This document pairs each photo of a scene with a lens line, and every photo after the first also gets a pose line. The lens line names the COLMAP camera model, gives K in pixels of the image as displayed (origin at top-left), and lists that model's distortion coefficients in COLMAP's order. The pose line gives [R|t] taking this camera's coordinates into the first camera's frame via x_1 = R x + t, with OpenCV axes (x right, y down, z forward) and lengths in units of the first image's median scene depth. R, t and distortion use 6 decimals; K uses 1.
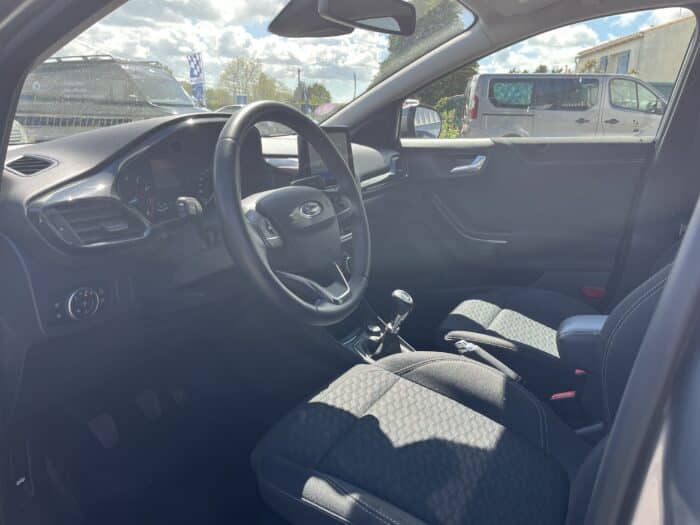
lens RADIAL K [[533.5, 0, 352.9], [0, 533.5, 260.1], [0, 0, 1]] dist [0.042352, -0.054270]
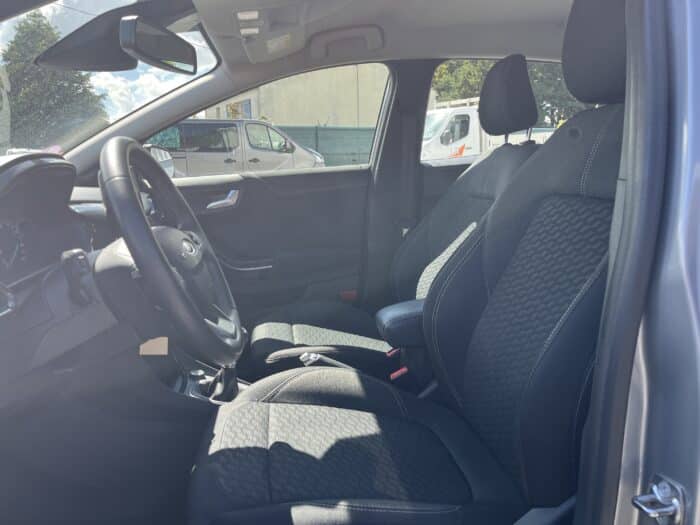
lens RADIAL K [[525.0, 0, 350.0], [0, 525.0, 262.5], [0, 0, 1]] dist [0.086312, -0.115005]
pose [[0.799204, -0.157940, 0.579937, -0.201977], [0.198148, 0.980153, -0.006130, -0.003648], [-0.567459, 0.119813, 0.814638, 0.038528]]
